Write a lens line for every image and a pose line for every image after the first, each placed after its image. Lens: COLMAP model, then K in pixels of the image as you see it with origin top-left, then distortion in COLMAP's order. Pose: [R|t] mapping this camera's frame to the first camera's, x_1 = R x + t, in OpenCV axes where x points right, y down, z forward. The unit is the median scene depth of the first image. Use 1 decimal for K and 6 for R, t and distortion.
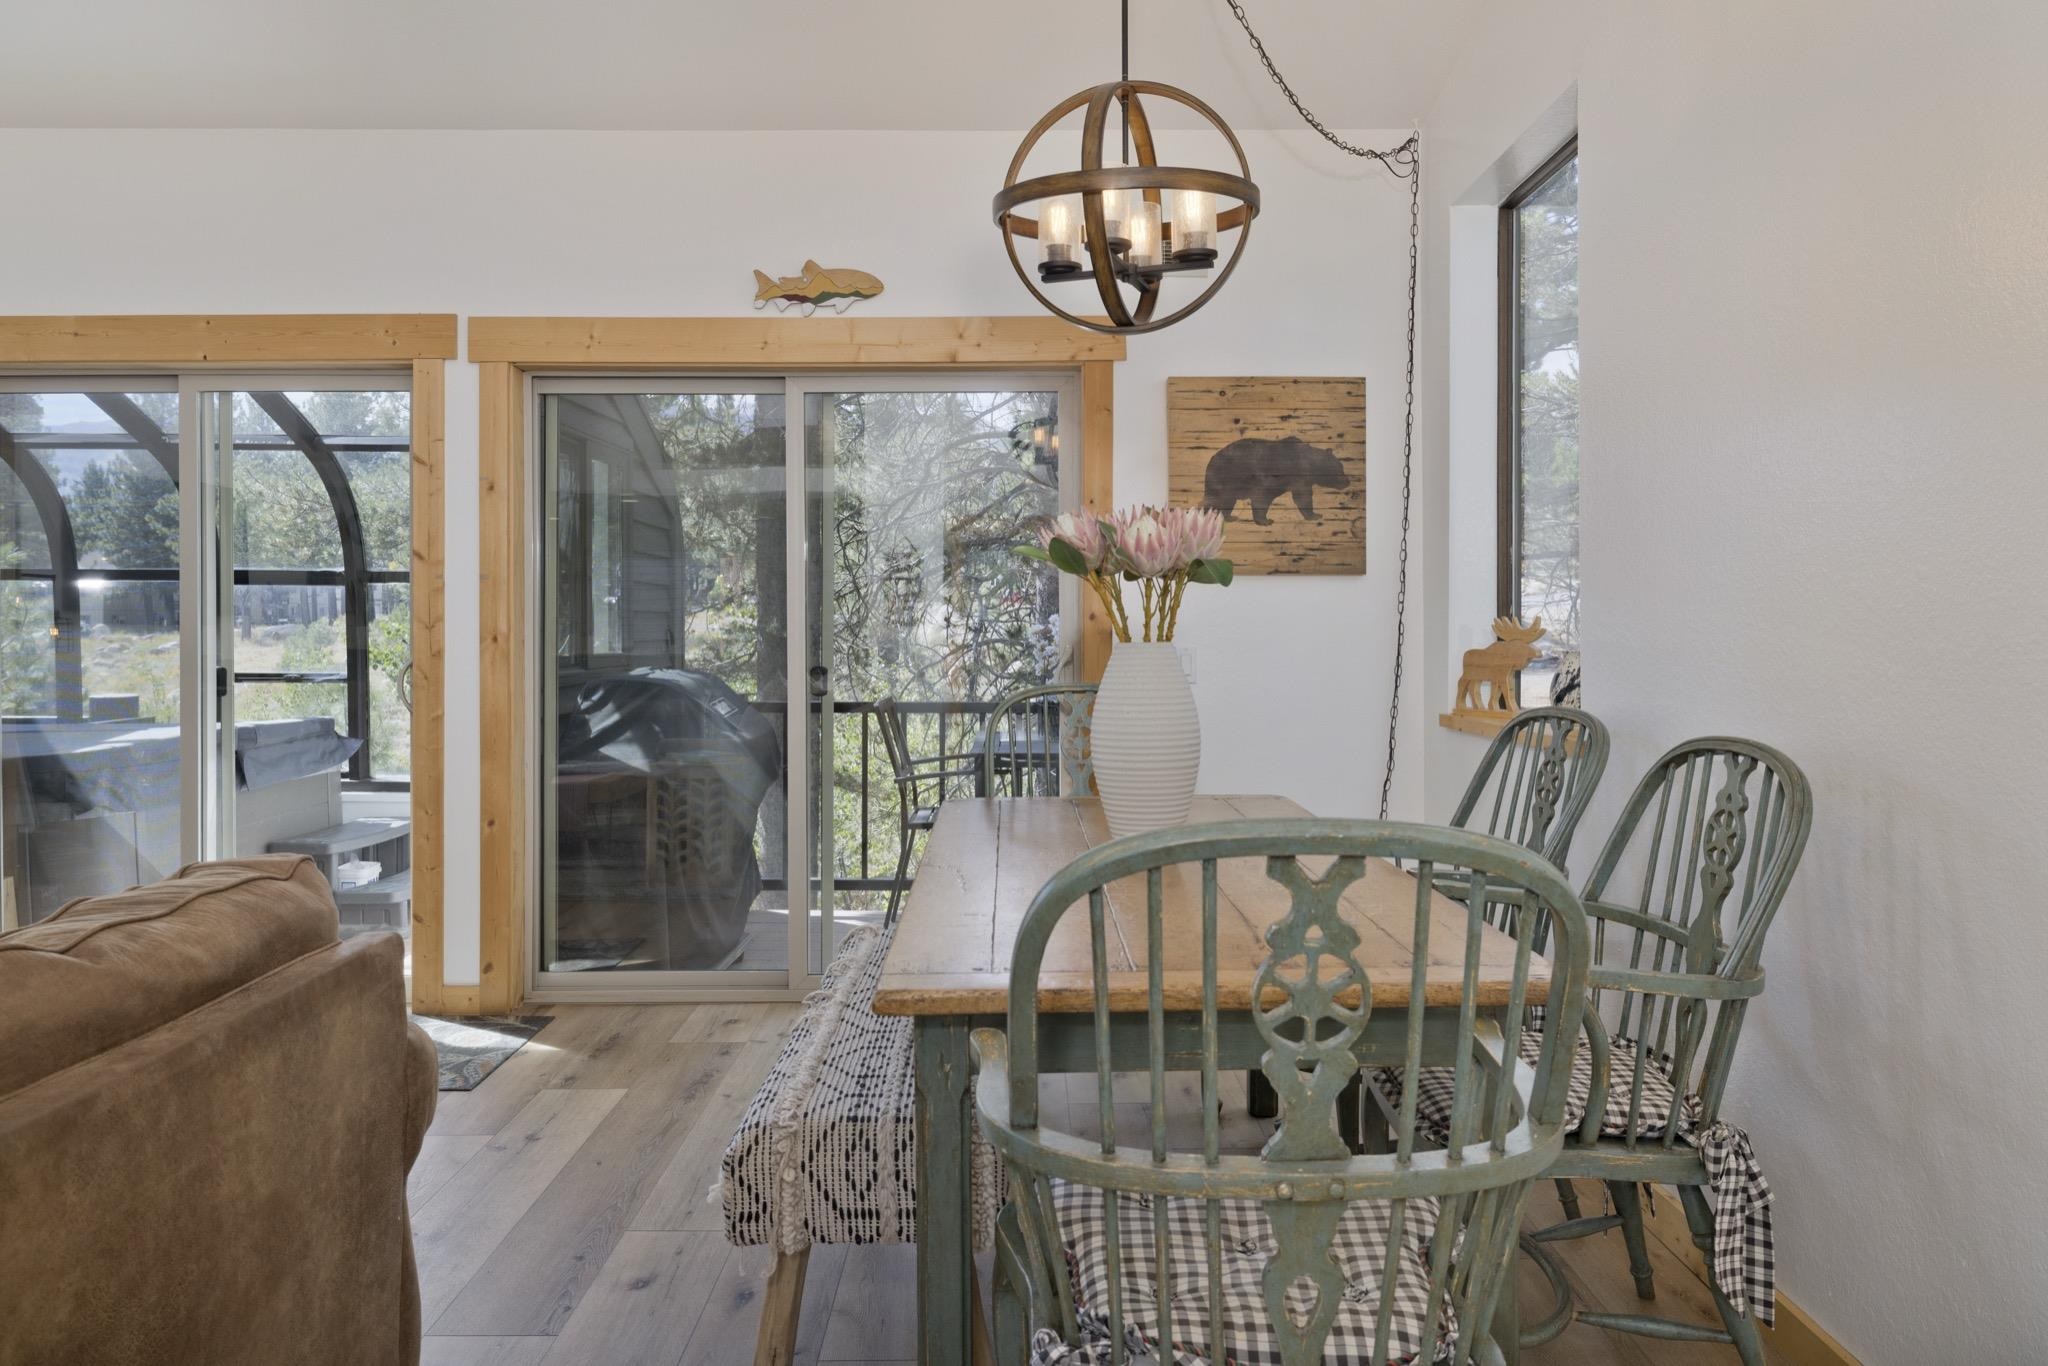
lens RADIAL K [[1320.0, 0, 1049.0], [0, 1320.0, 613.4], [0, 0, 1]] dist [-0.006491, 0.004758]
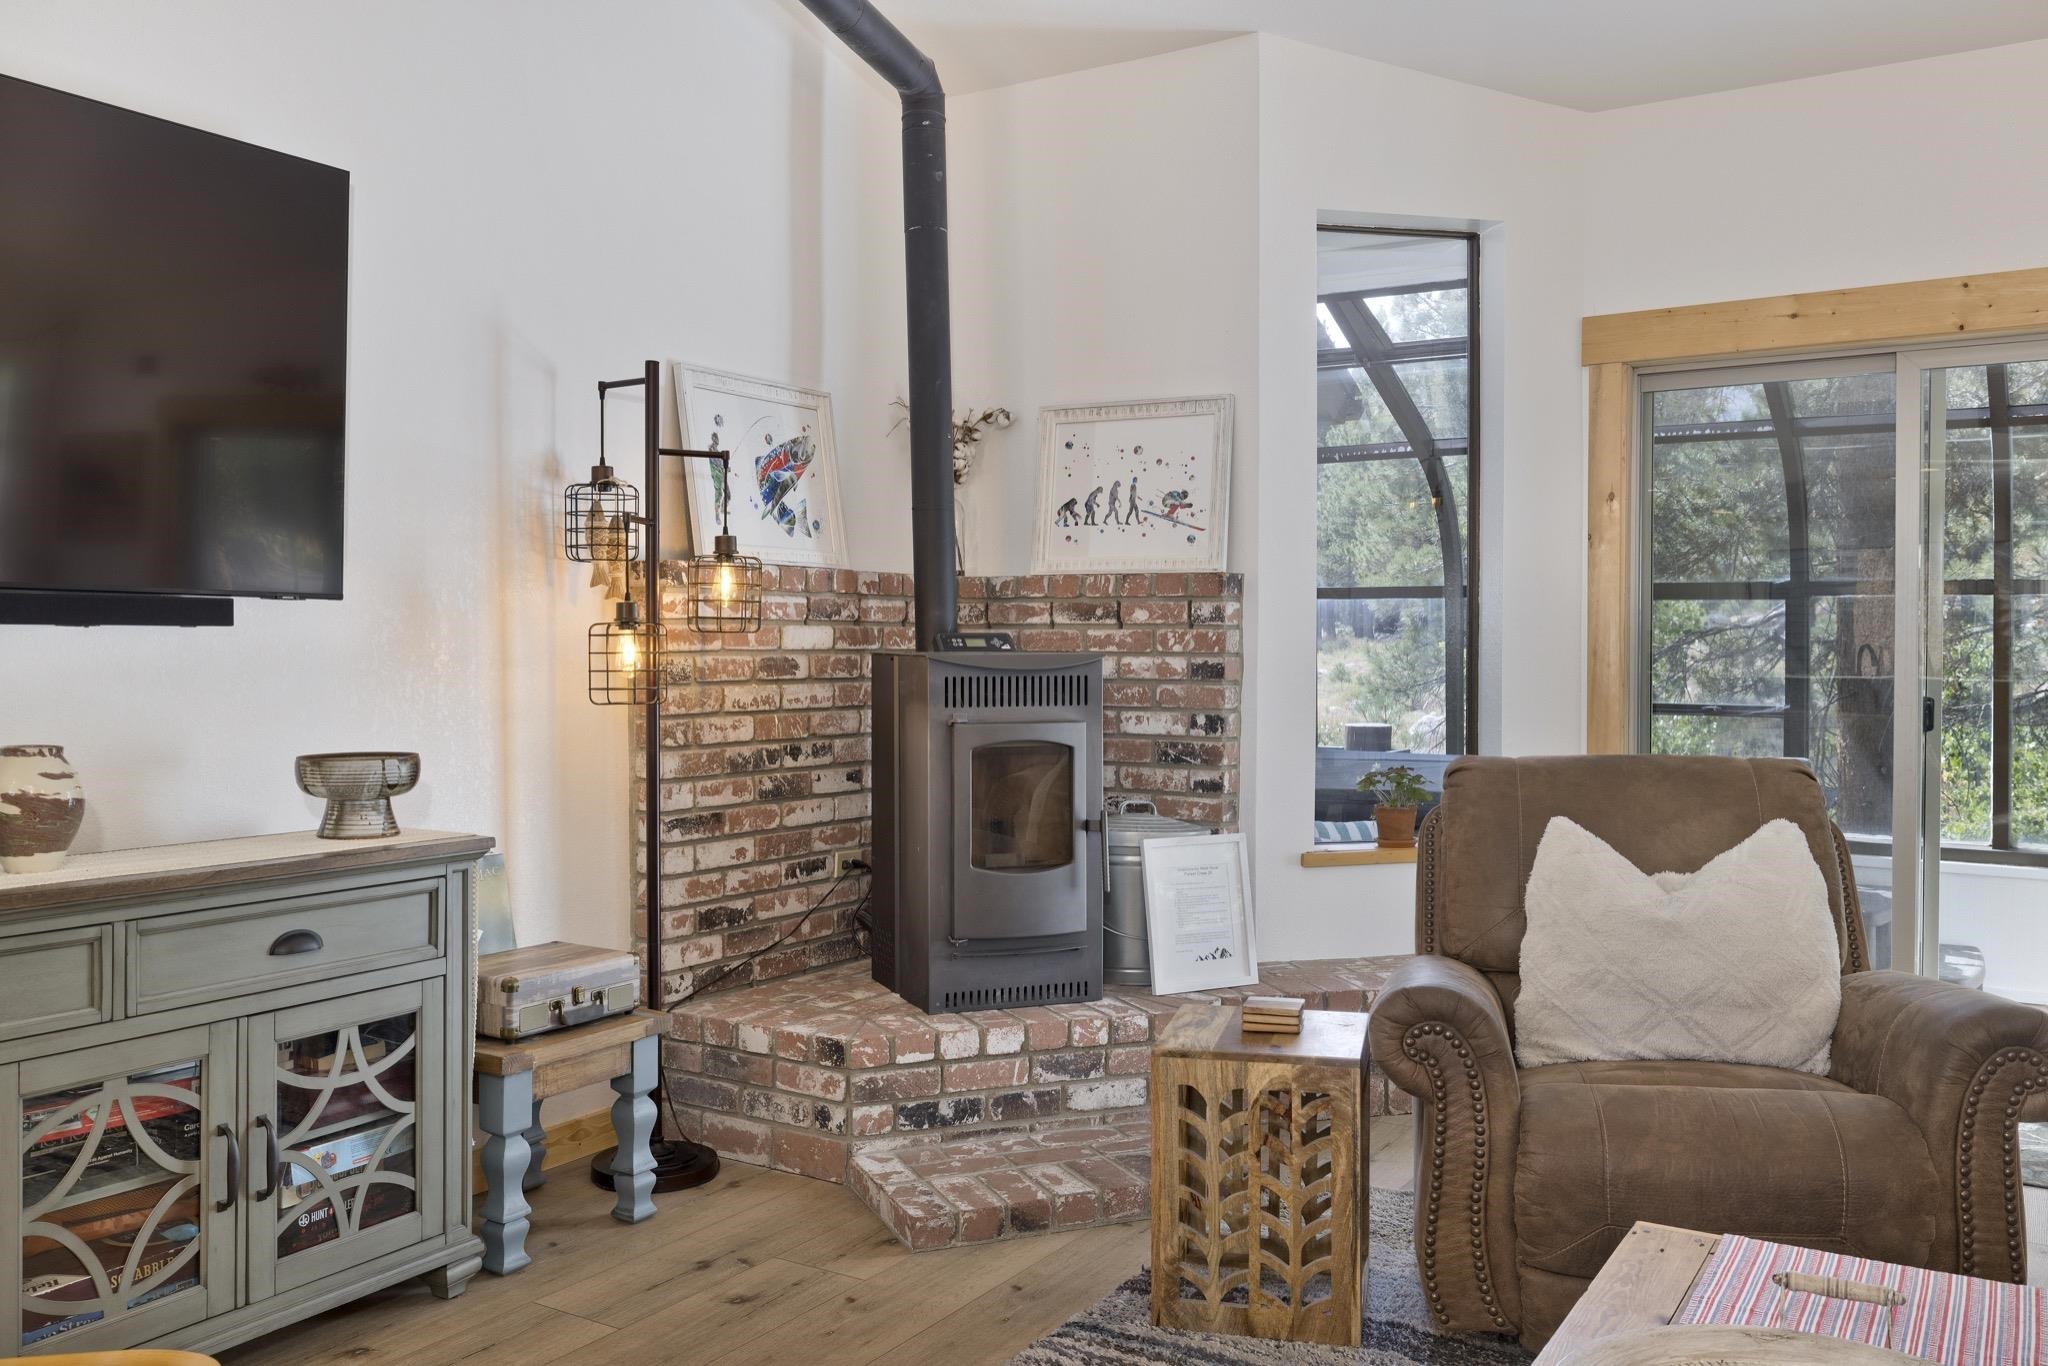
lens RADIAL K [[1682.4, 0, 977.2], [0, 1682.4, 689.6], [0, 0, 1]] dist [-0.008887, -0.000289]
pose [[0.842612, 0.015332, -0.538303, -0.591638], [0.002203, 0.999488, 0.031915, 0.000674], [0.538517, -0.028078, 0.842147, -0.244079]]
